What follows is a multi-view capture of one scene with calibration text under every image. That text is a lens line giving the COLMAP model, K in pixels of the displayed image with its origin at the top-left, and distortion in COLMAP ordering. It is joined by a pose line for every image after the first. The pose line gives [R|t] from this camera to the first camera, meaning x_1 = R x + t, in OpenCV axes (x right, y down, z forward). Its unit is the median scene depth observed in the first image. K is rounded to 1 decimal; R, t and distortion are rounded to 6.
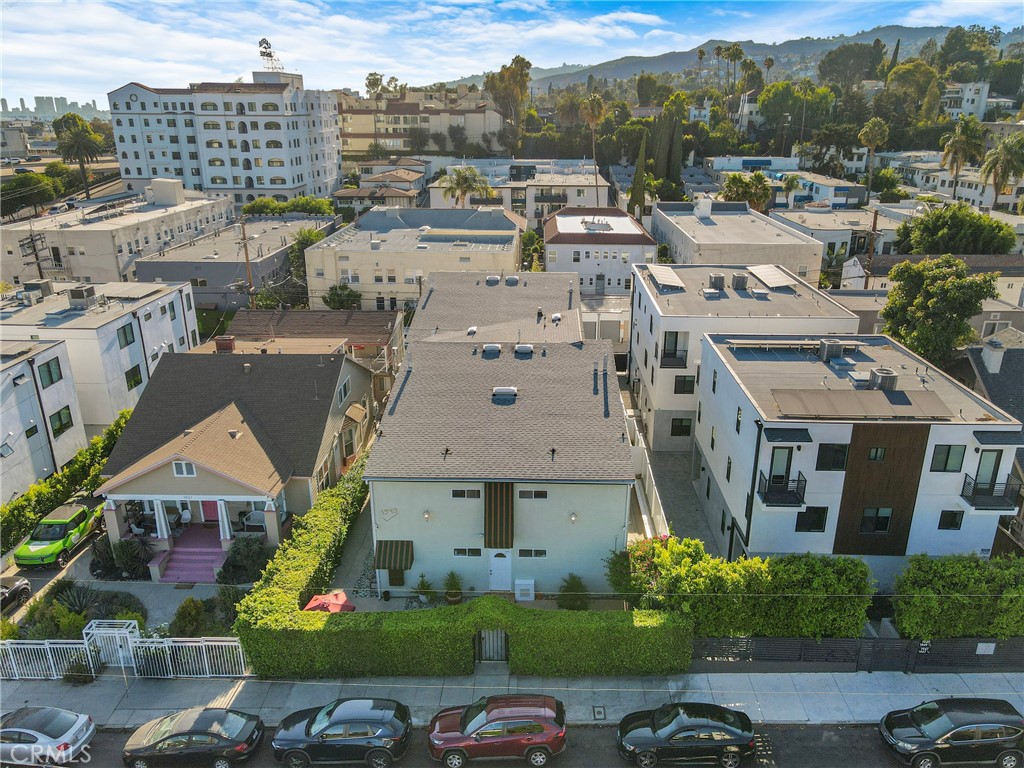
lens RADIAL K [[750.2, 0, 525.1], [0, 750.2, 381.3], [0, 0, 1]] dist [0.009657, 0.006086]
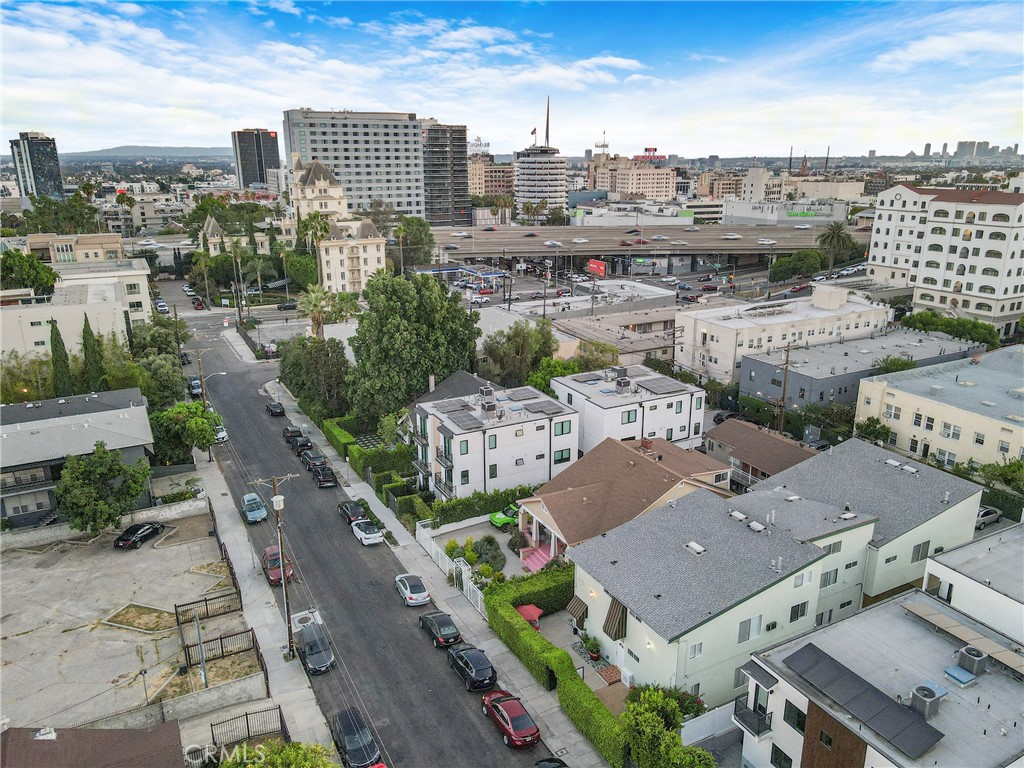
lens RADIAL K [[750.2, 0, 517.2], [0, 750.2, 383.1], [0, 0, 1]] dist [0.009657, 0.006086]
pose [[0.488587, 0.255471, -0.834277, 0.609387], [-0.294680, 0.948306, 0.117812, -0.232759], [0.821247, 0.188283, 0.538612, -0.037177]]
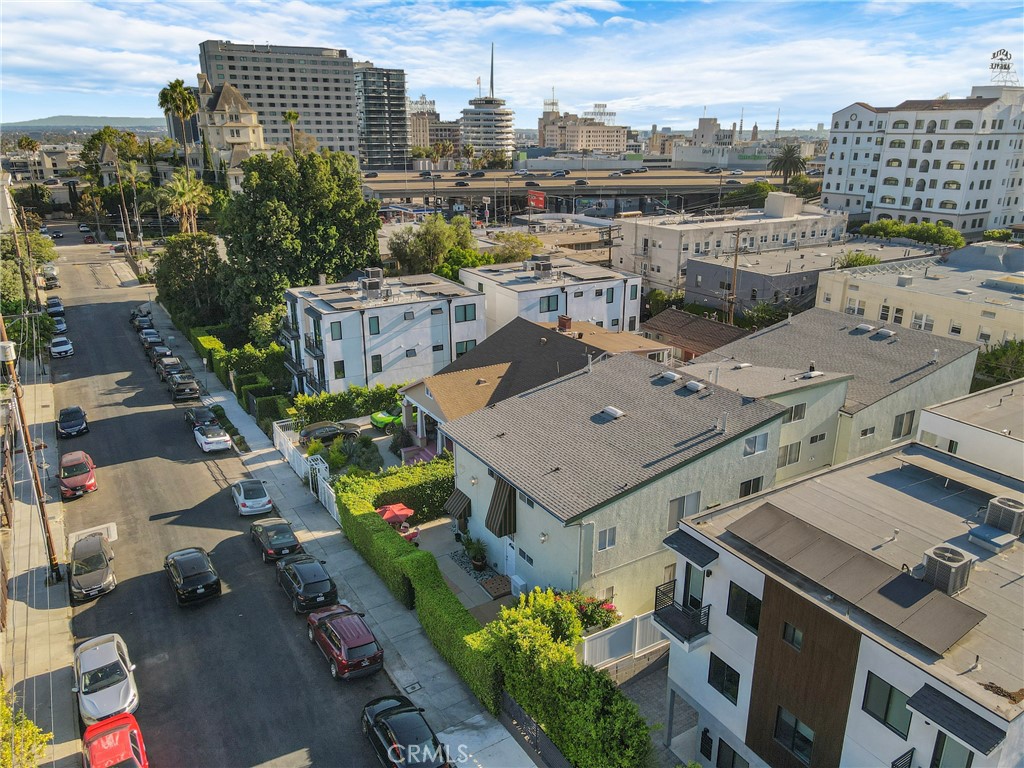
lens RADIAL K [[750.2, 0, 519.5], [0, 750.2, 383.9], [0, 0, 1]] dist [0.009657, 0.006086]
pose [[0.541424, 0.274643, -0.794626, 0.479640], [-0.288754, 0.948393, 0.131044, -0.081410], [0.789608, 0.158501, 0.592787, 0.213913]]
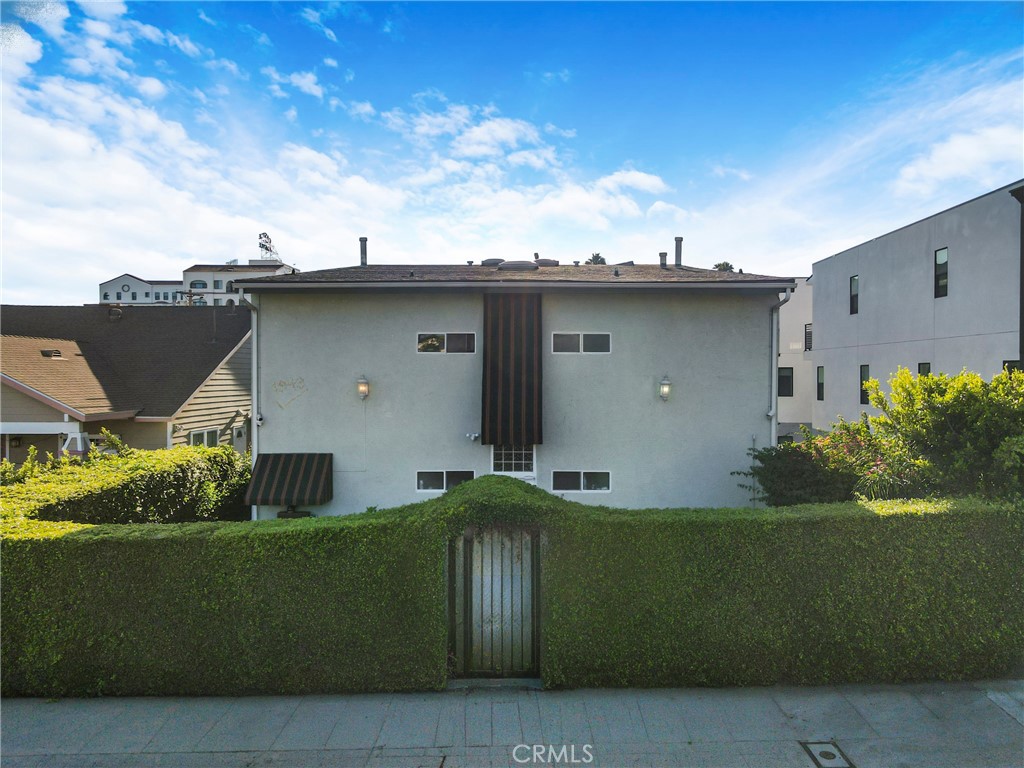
lens RADIAL K [[750.2, 0, 522.7], [0, 750.2, 383.2], [0, 0, 1]] dist [0.009657, 0.006086]
pose [[0.999984, -0.001069, 0.005471, -0.018795], [0.002831, 0.942869, -0.333153, 0.206962], [-0.004803, 0.333163, 0.942857, 0.331210]]
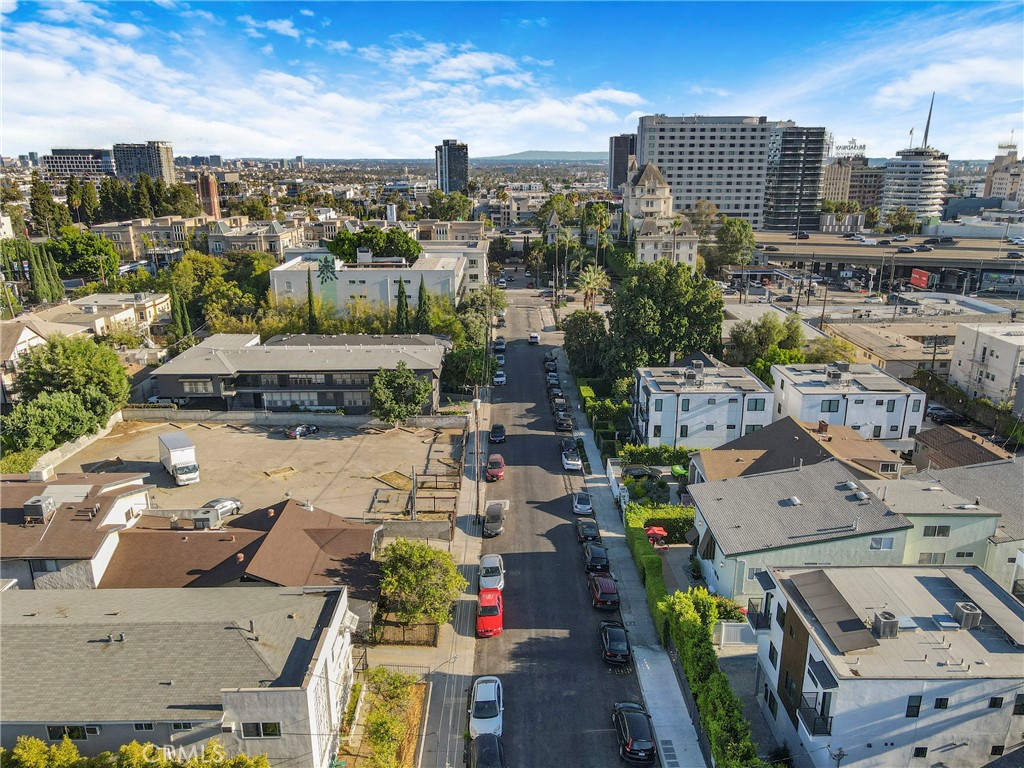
lens RADIAL K [[750.2, 0, 519.8], [0, 750.2, 377.2], [0, 0, 1]] dist [0.009657, 0.006086]
pose [[0.037934, 0.282362, -0.958558, 0.946112], [-0.340163, 0.905608, 0.253303, -0.288879], [0.939601, 0.316457, 0.130403, 0.133083]]
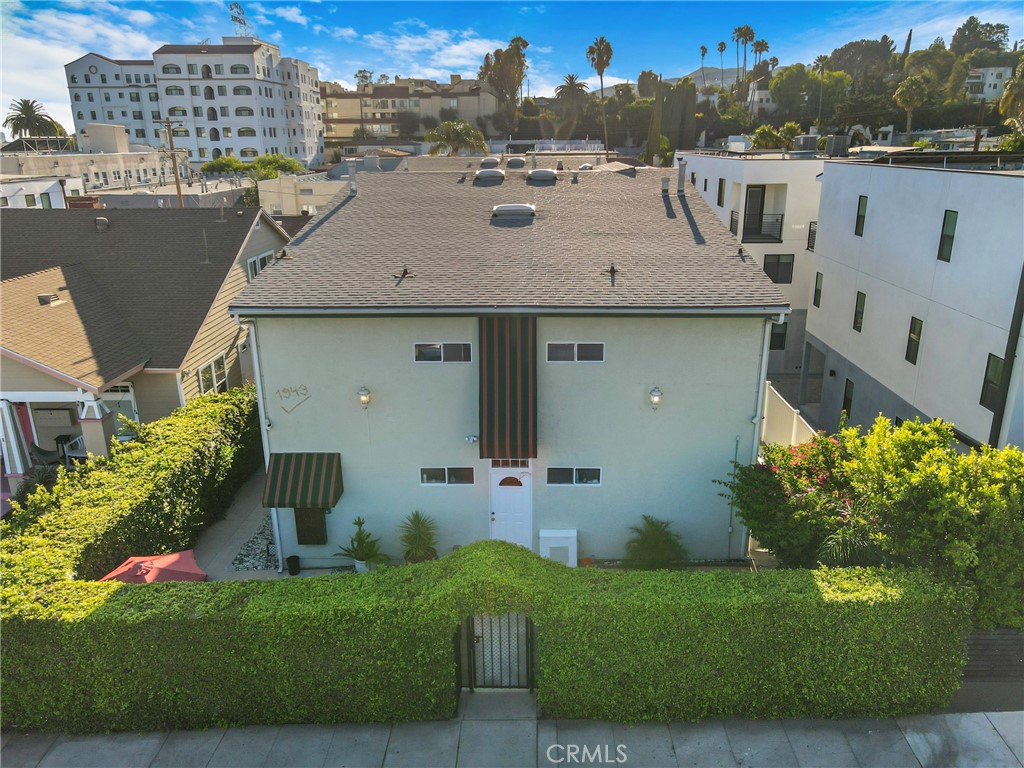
lens RADIAL K [[750.2, 0, 522.3], [0, 750.2, 380.2], [0, 0, 1]] dist [0.009657, 0.006086]
pose [[0.999946, -0.010344, 0.000886, -0.015630], [0.010370, 0.999229, -0.037873, 0.114565], [-0.000494, 0.037880, 0.999282, 0.303538]]
